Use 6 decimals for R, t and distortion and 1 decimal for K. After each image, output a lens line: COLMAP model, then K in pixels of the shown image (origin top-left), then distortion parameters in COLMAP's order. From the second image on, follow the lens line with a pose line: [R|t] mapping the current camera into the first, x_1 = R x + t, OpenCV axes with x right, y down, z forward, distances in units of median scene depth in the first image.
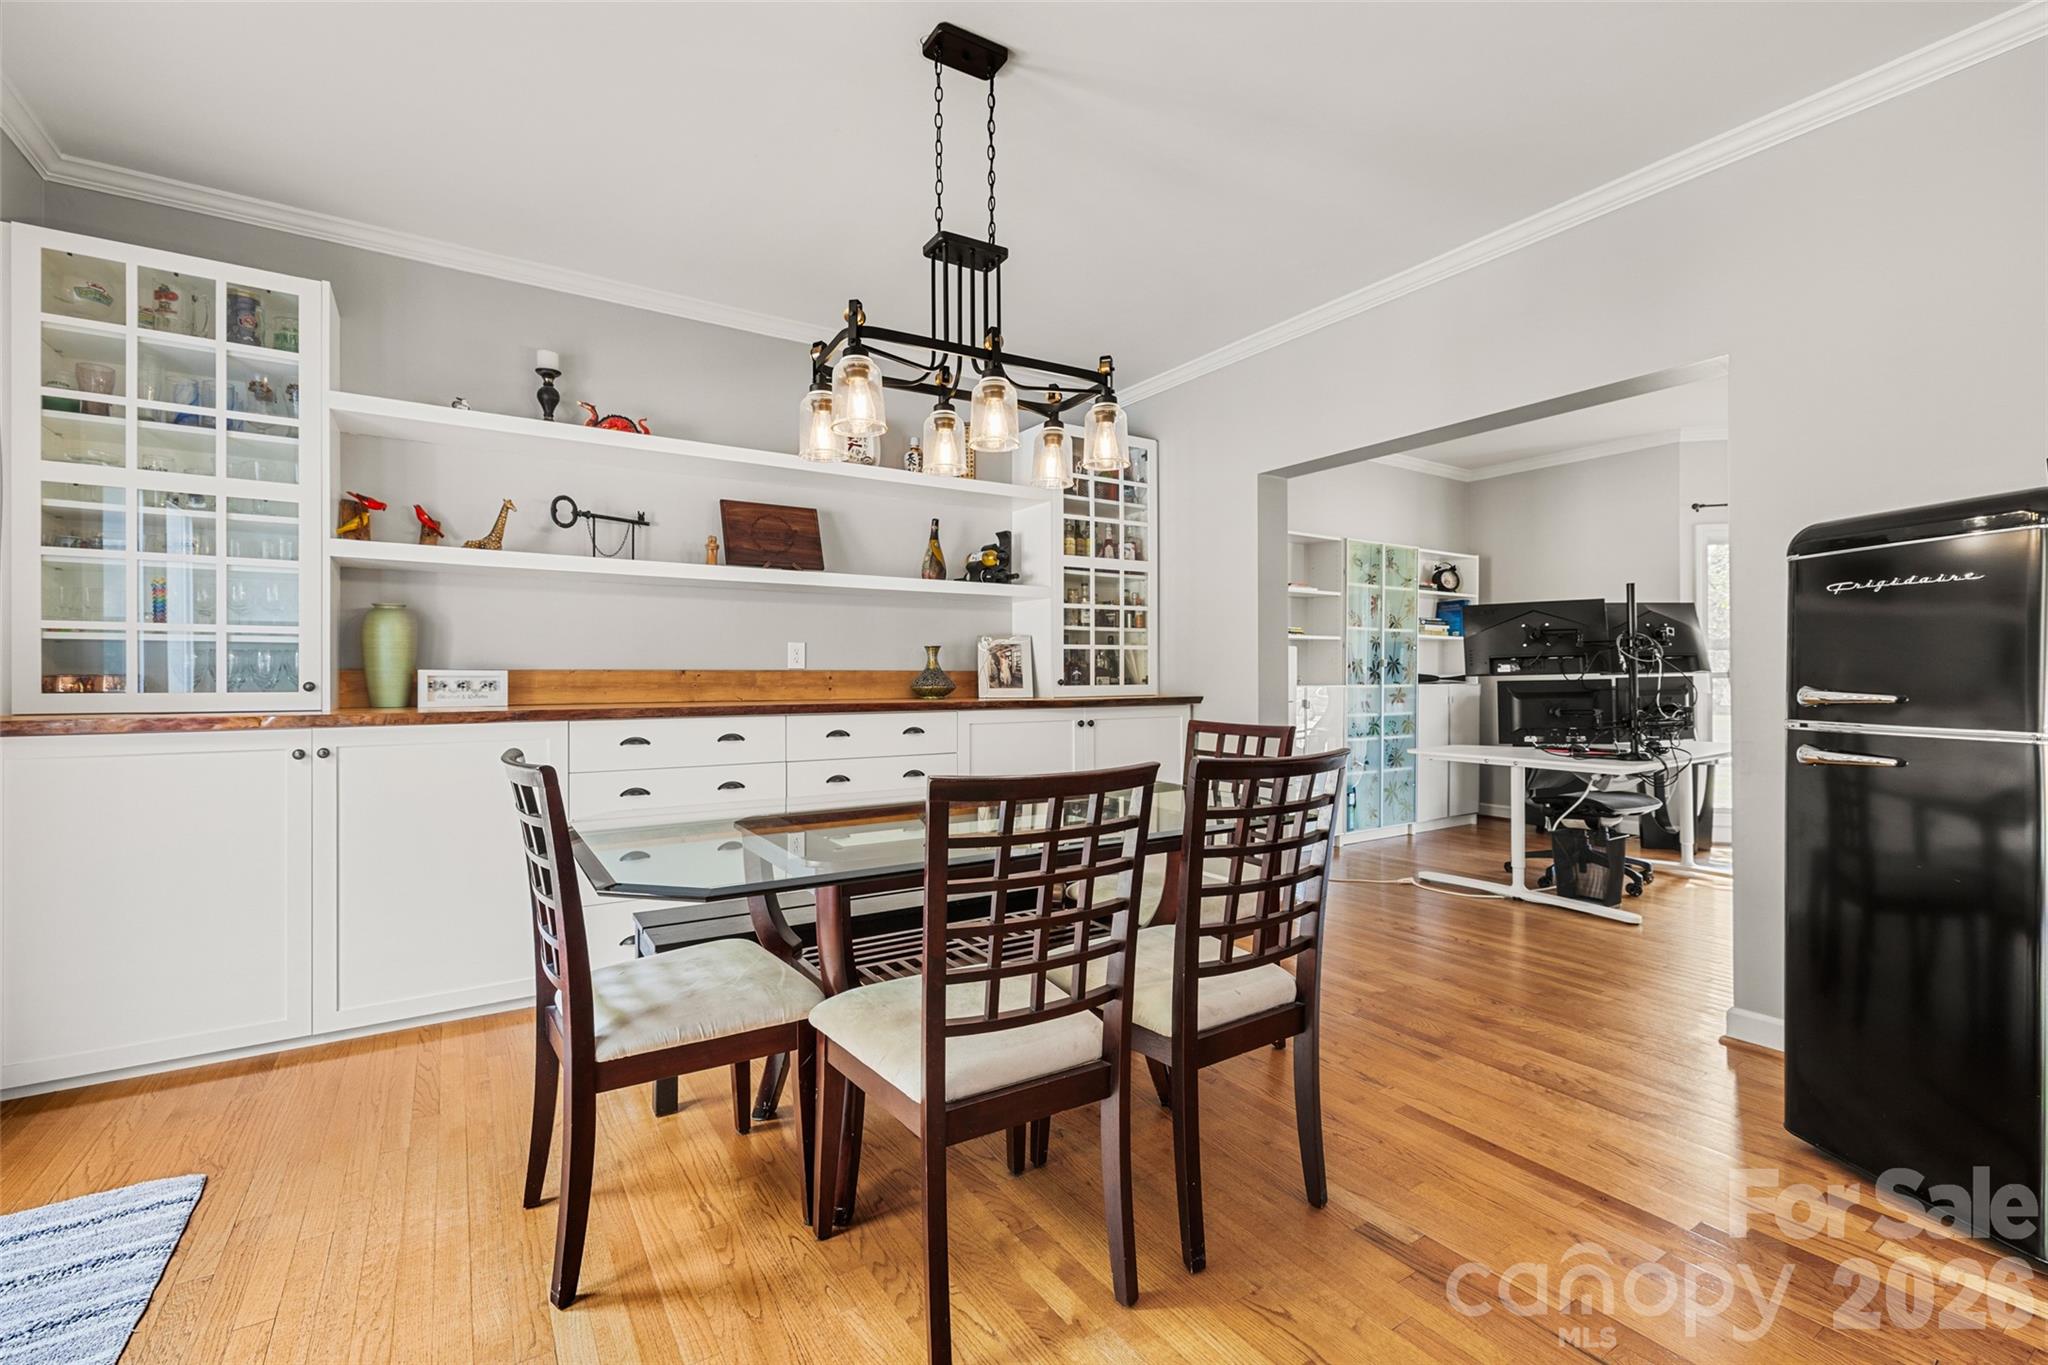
lens RADIAL K [[888.3, 0, 1015.2], [0, 888.3, 672.8], [0, 0, 1]] dist [0.002162, 0.000178]
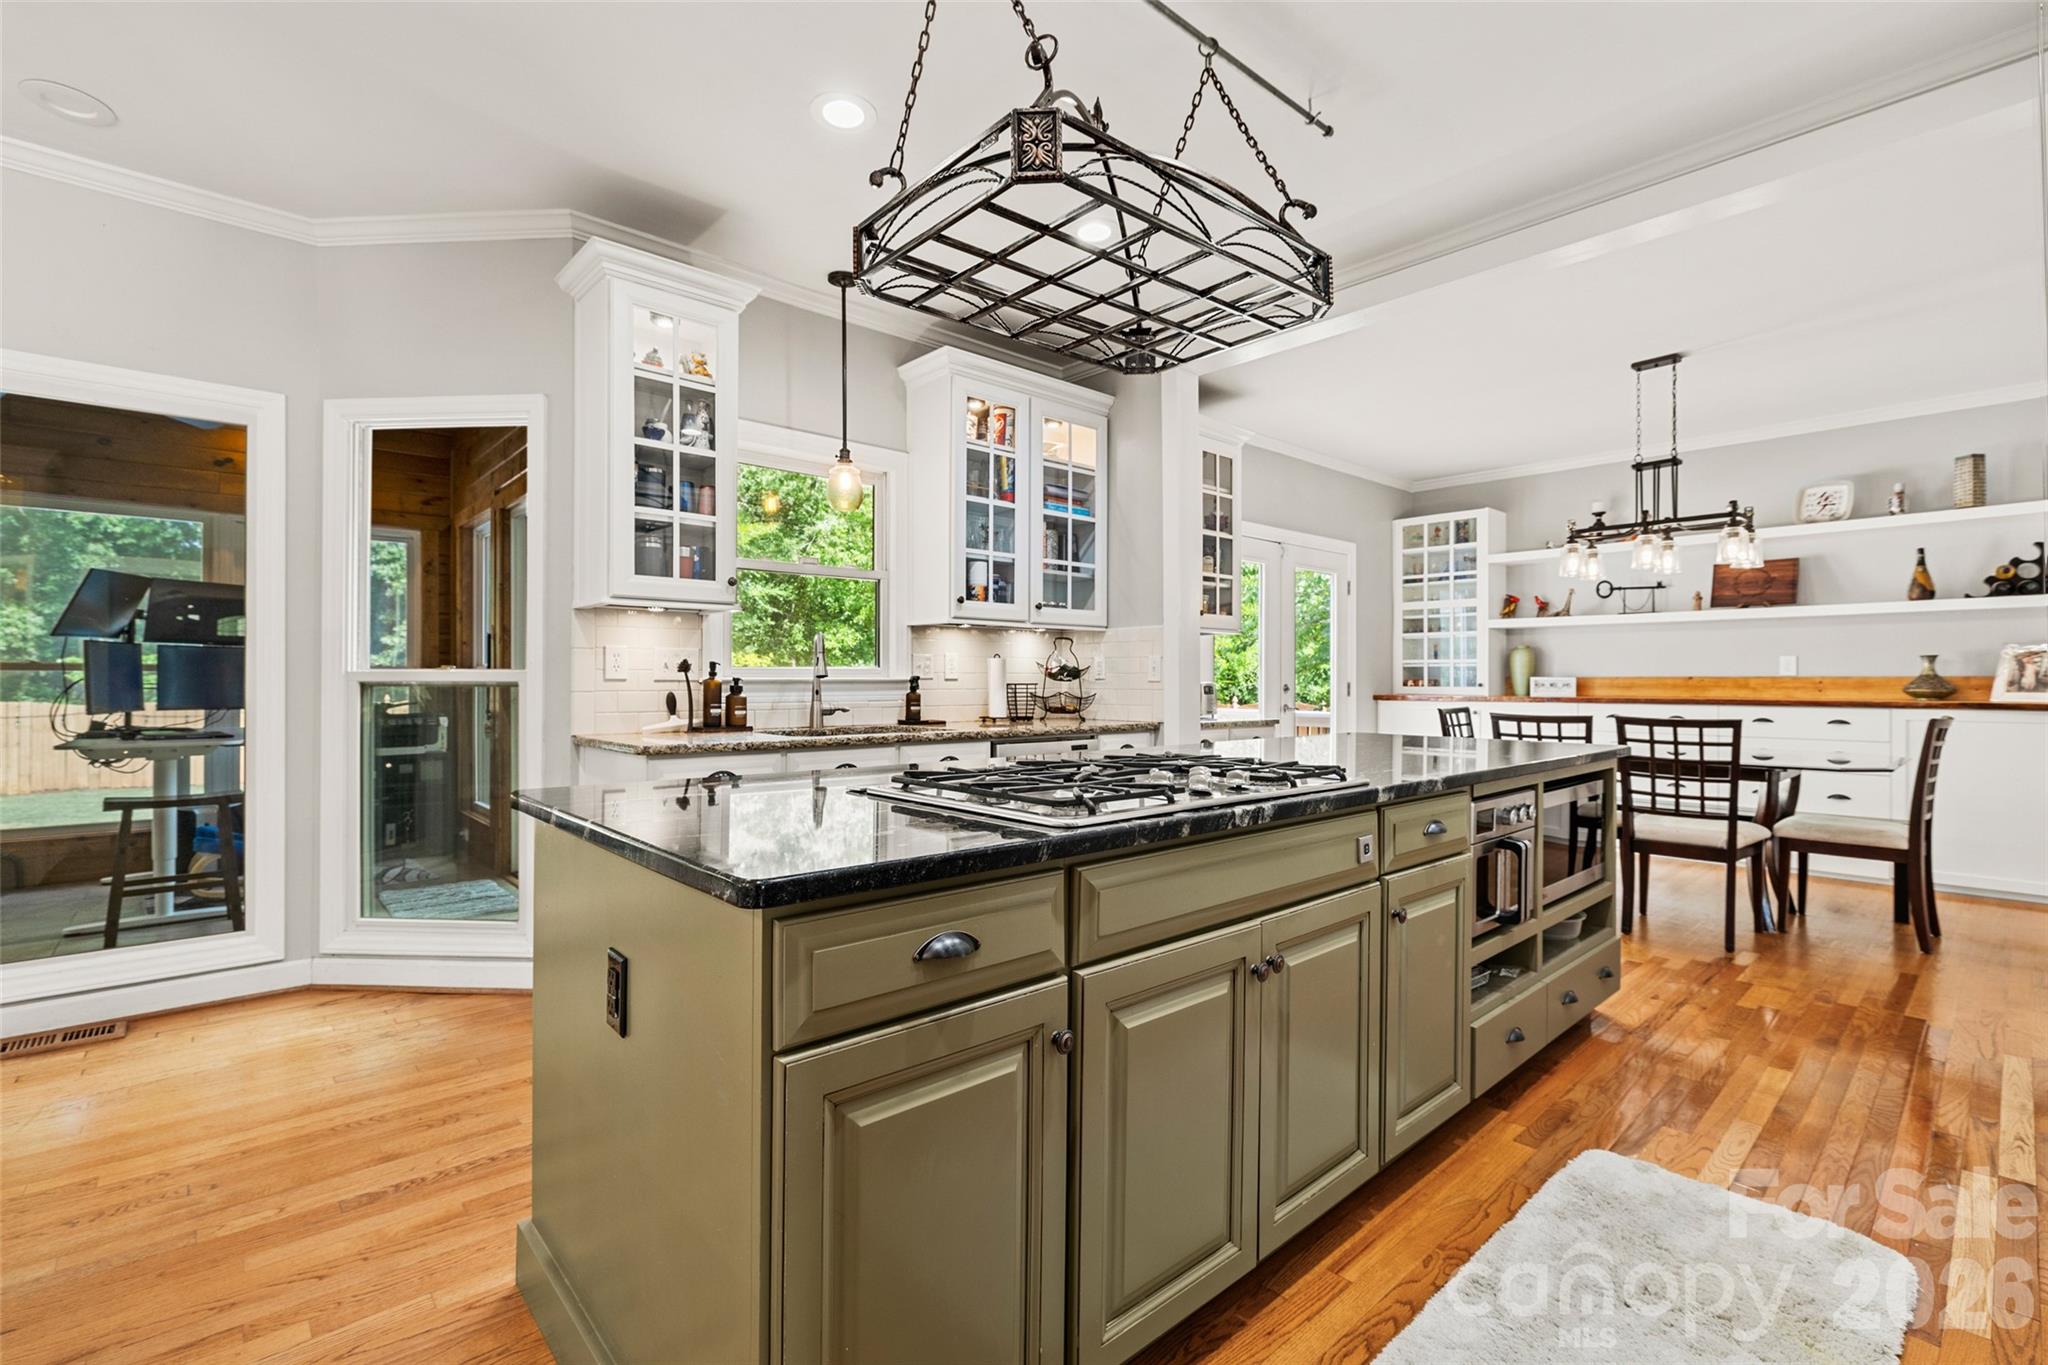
lens RADIAL K [[910.3, 0, 1022.7], [0, 910.3, 673.4], [0, 0, 1]] dist [-0.004037, 0.001219]
pose [[0.158212, -0.004716, -0.987394, 0.983956], [0.005051, 0.999979, -0.003967, -0.008179], [0.987392, -0.004360, 0.158232, -0.403788]]
